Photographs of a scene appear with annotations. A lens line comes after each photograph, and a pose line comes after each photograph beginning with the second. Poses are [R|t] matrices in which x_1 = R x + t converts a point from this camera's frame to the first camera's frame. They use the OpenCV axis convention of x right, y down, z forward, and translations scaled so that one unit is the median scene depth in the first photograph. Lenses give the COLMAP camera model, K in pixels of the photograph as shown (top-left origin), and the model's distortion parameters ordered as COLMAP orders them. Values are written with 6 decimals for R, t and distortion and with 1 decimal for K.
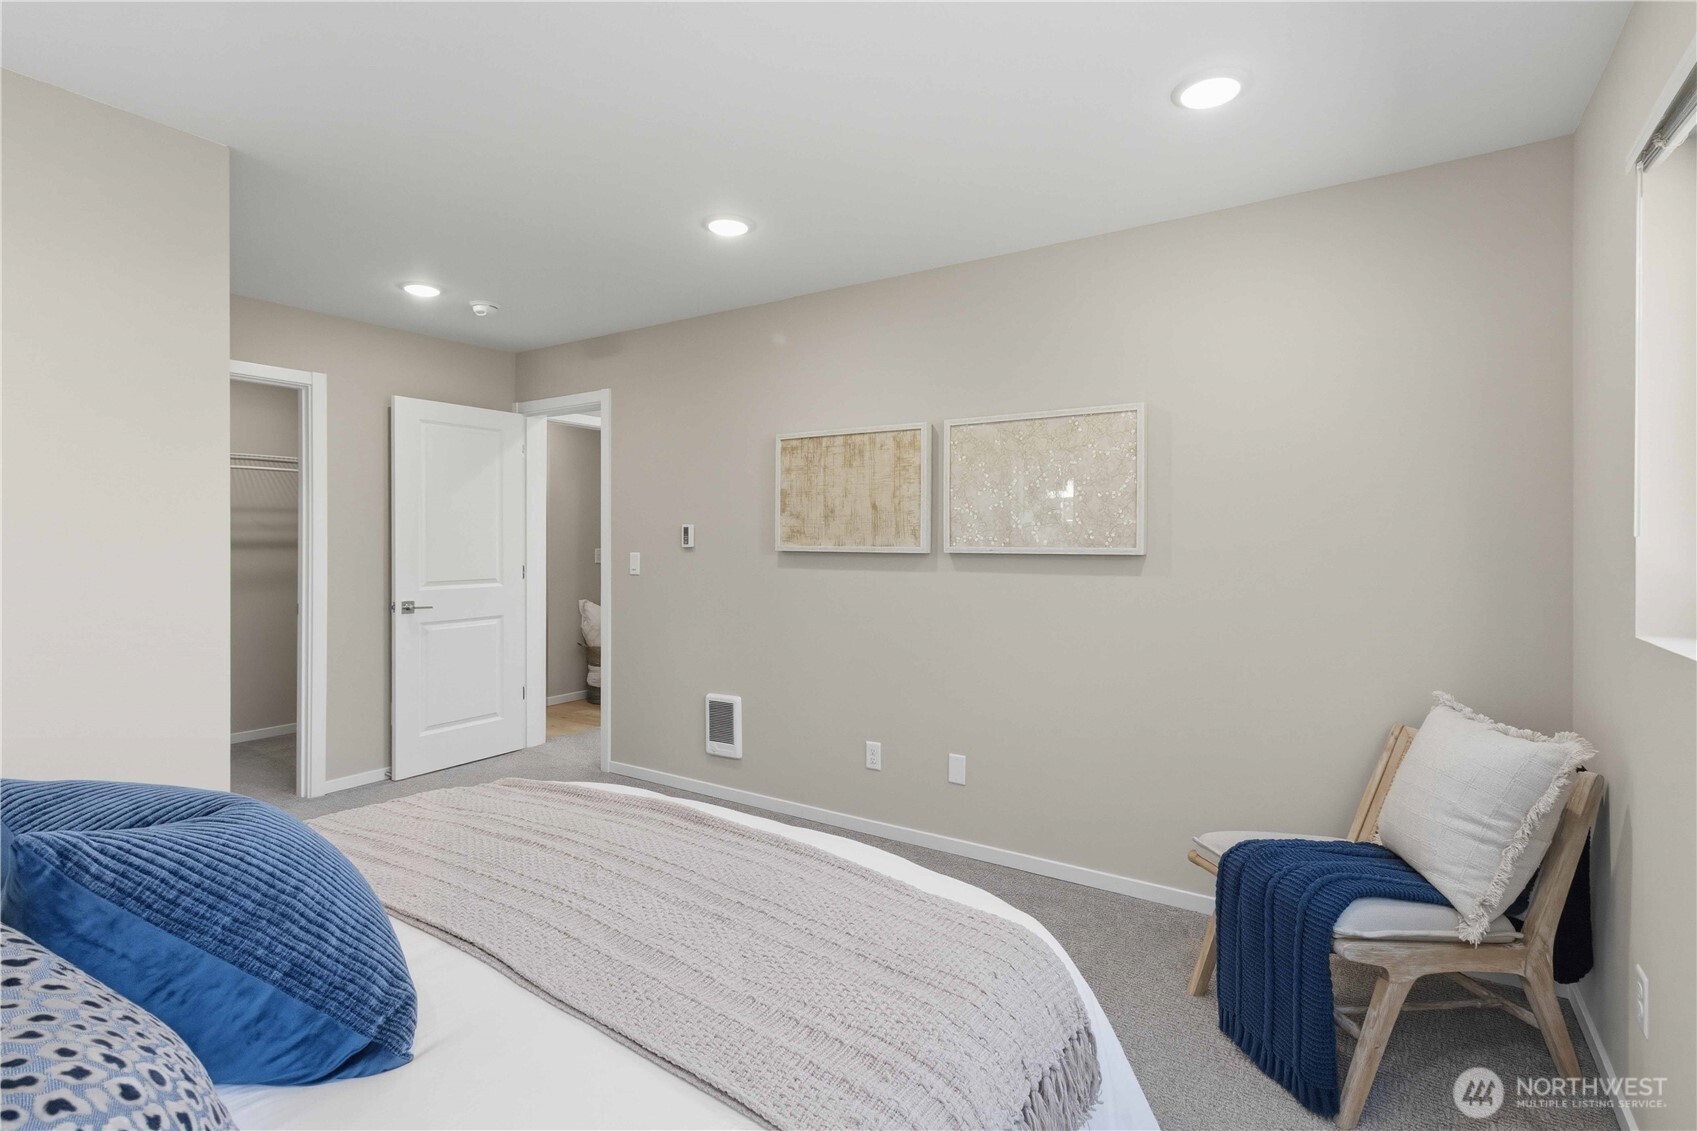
lens RADIAL K [[820.2, 0, 858.4], [0, 820.2, 541.5], [0, 0, 1]] dist [0.002229, 0.000029]
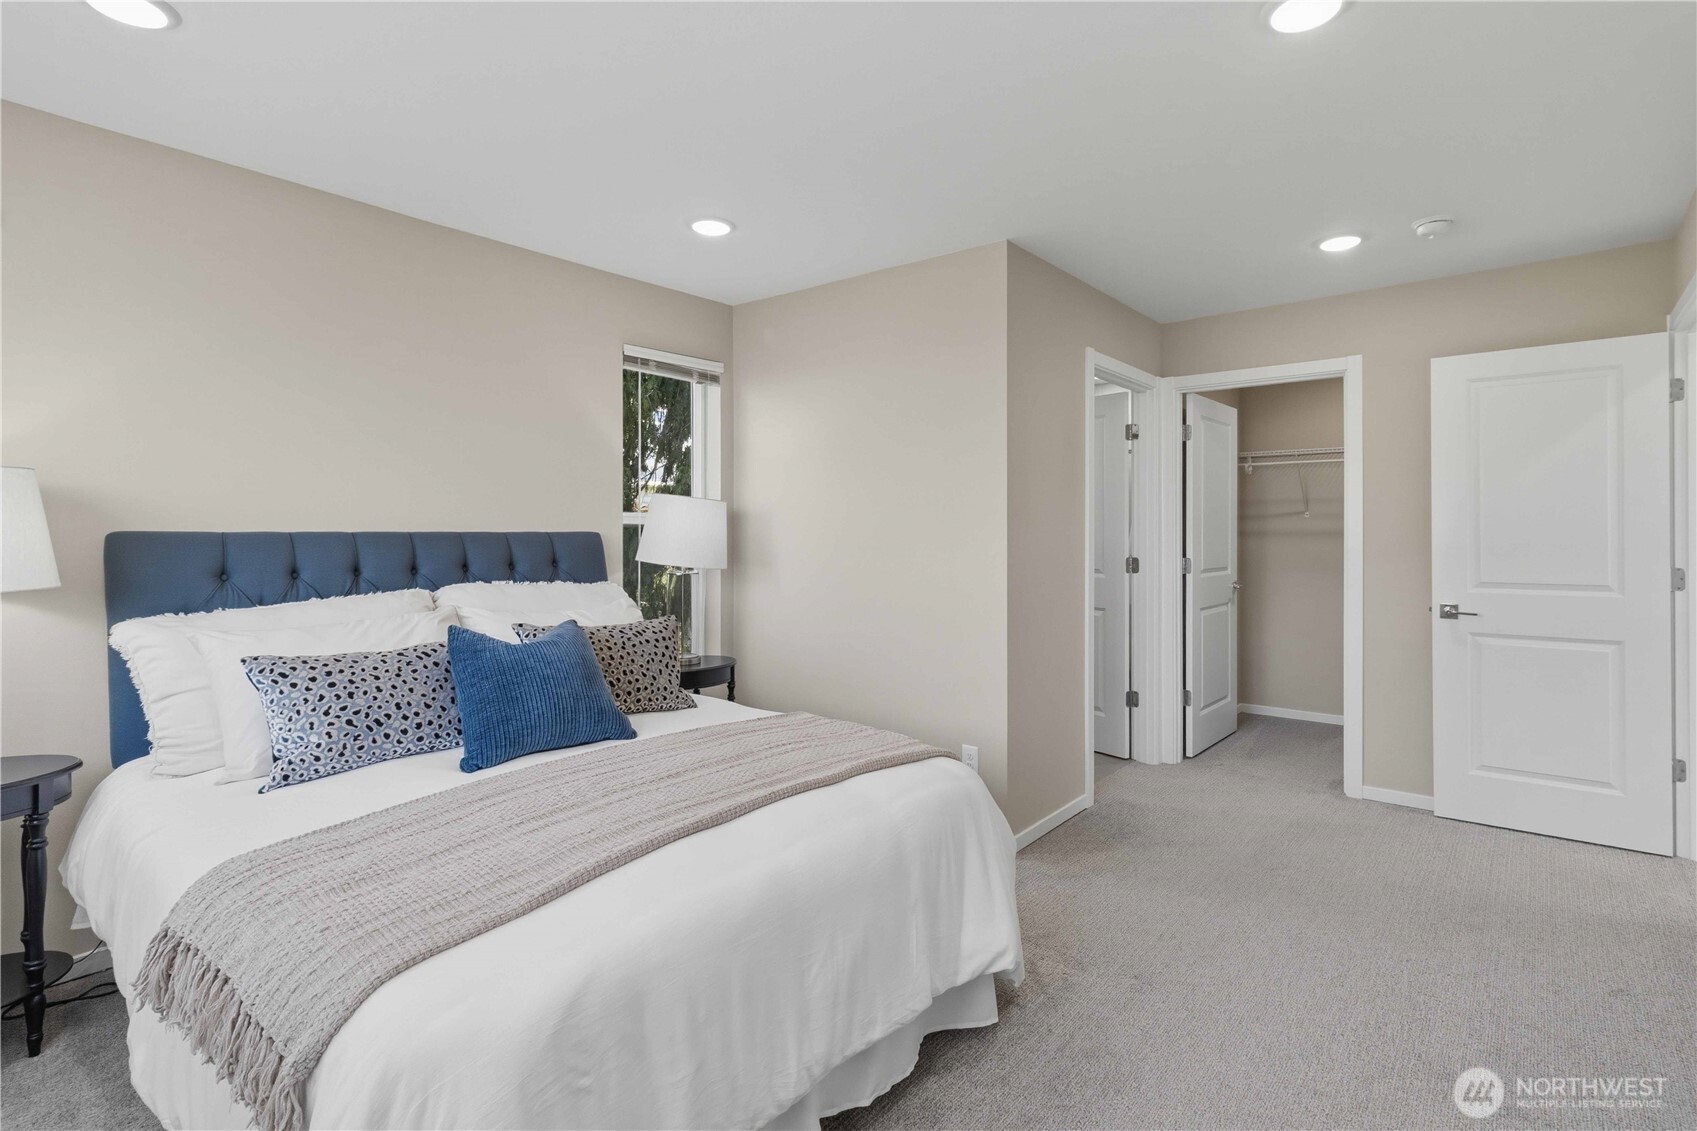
lens RADIAL K [[820.2, 0, 858.4], [0, 820.2, 541.5], [0, 0, 1]] dist [0.002229, 0.000029]
pose [[-0.114756, 0.002877, -0.993390, 0.338922], [-0.002622, 0.999991, 0.003199, 0.008651], [0.993390, 0.002972, -0.114748, 0.506836]]
